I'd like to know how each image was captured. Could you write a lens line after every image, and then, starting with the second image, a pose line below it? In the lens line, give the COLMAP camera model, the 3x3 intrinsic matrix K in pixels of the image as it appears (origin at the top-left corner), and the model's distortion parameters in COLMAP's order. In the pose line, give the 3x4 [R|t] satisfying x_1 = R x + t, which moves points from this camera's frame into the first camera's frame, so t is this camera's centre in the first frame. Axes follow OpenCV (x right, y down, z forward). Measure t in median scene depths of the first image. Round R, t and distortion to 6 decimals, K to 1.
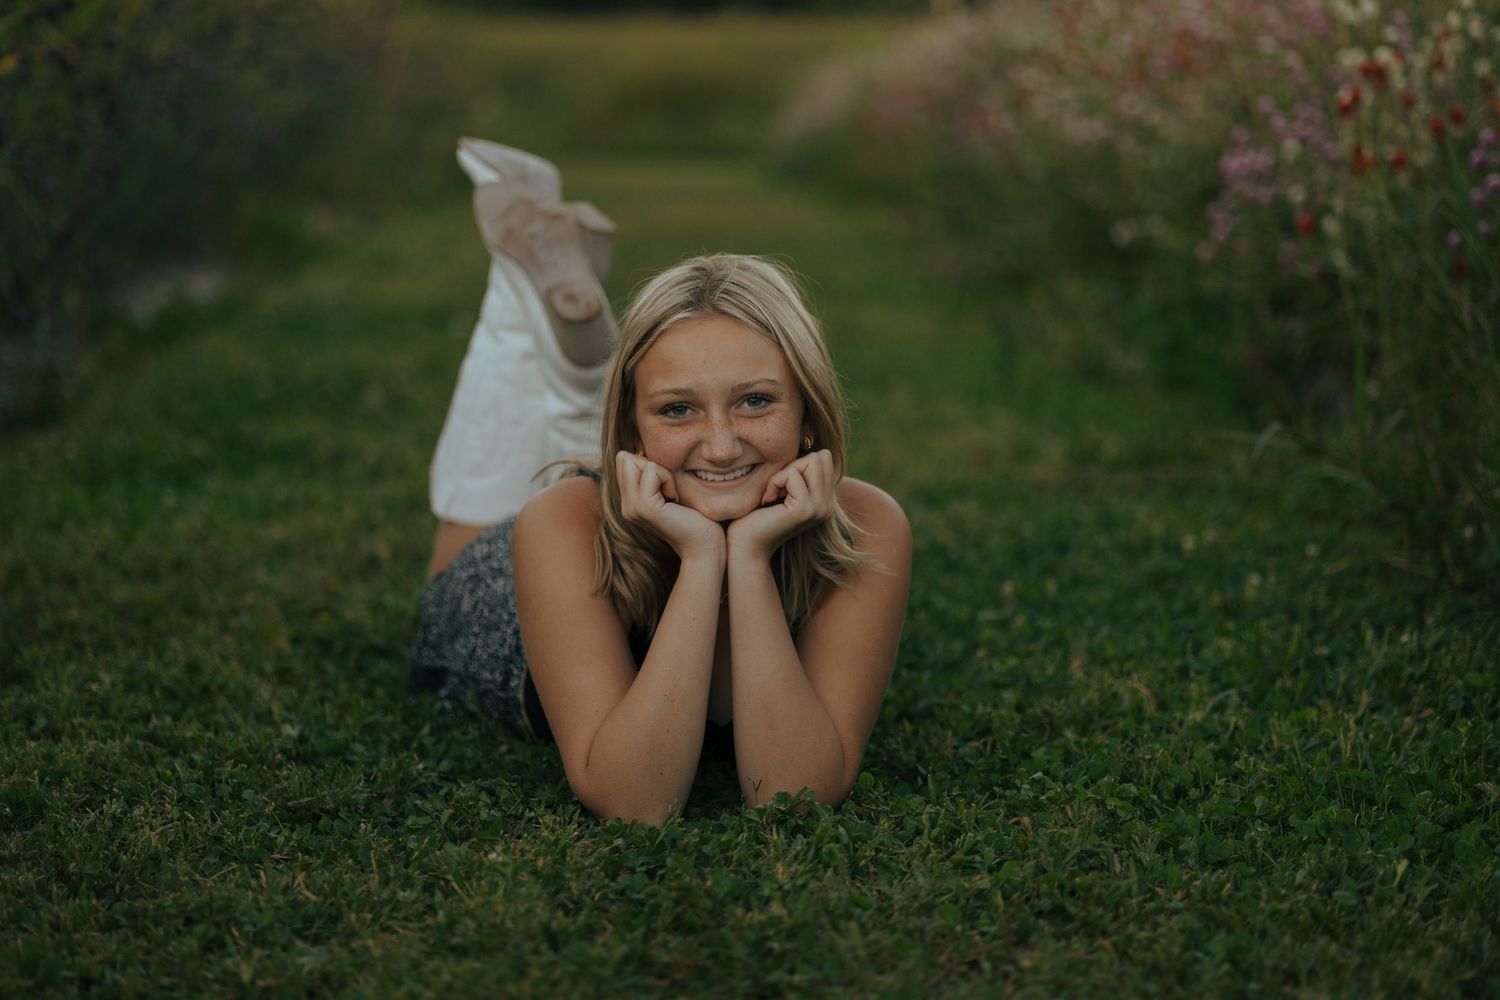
lens RADIAL K [[3649.9, 0, 750.0], [0, 3649.9, 500.0], [0, 0, 1]] dist [-0.416985, 0.114567]
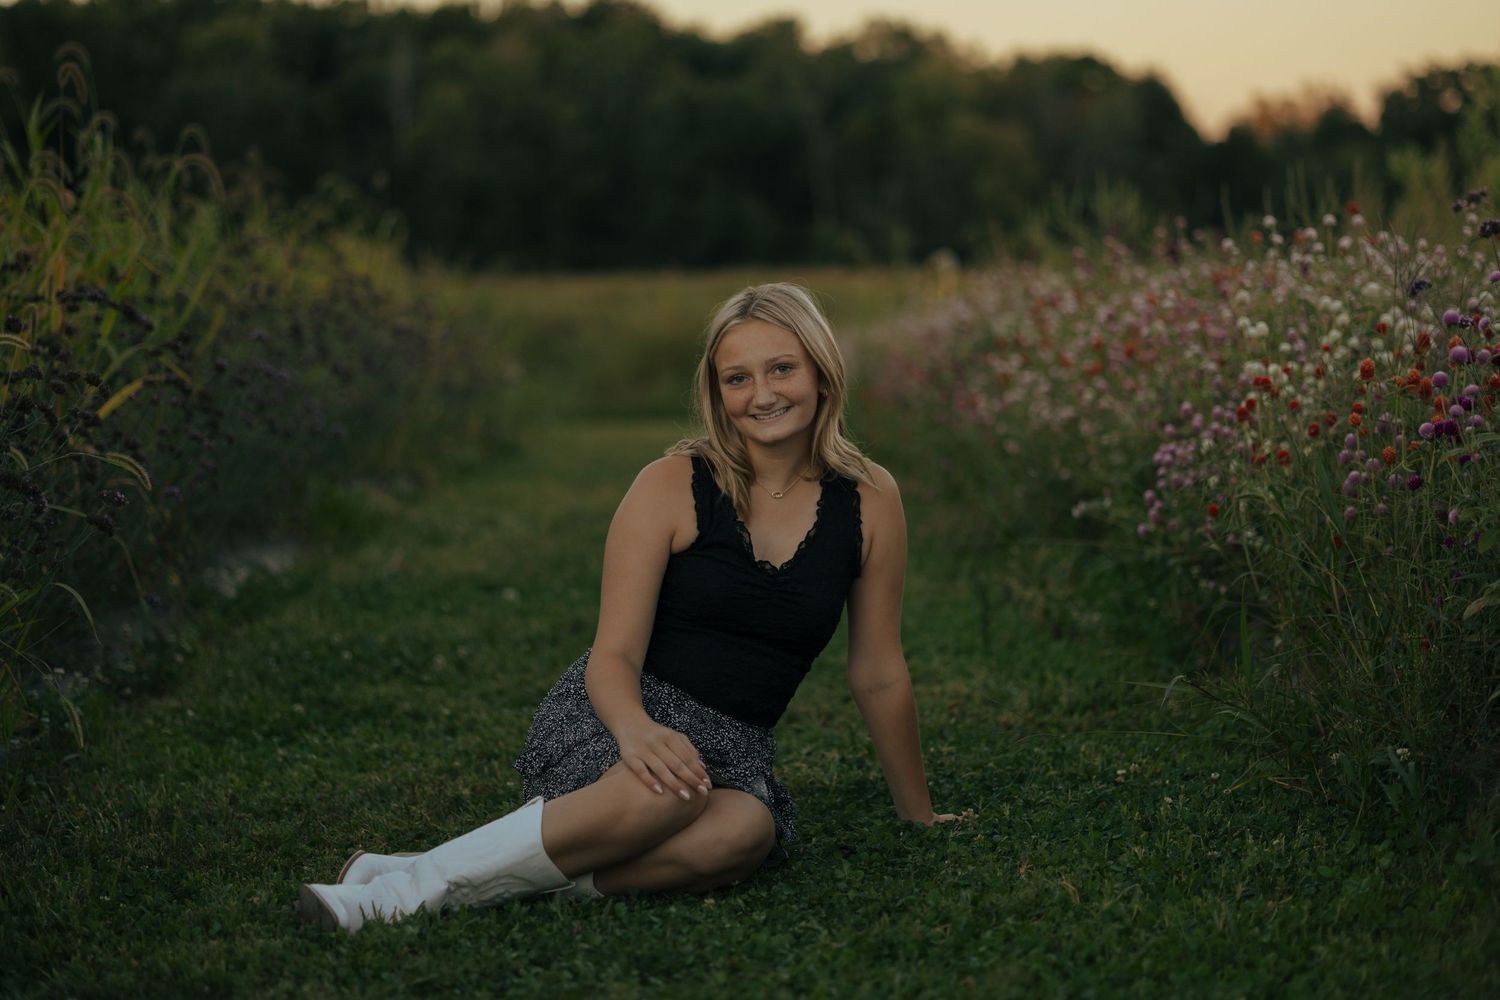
lens RADIAL K [[3649.9, 0, 750.0], [0, 3649.9, 500.0], [0, 0, 1]] dist [-0.416985, 0.114567]
pose [[0.999780, -0.020390, -0.004869, 0.003848], [0.020024, 0.997607, -0.066181, -0.001873], [0.006207, 0.066069, 0.997796, -0.299958]]
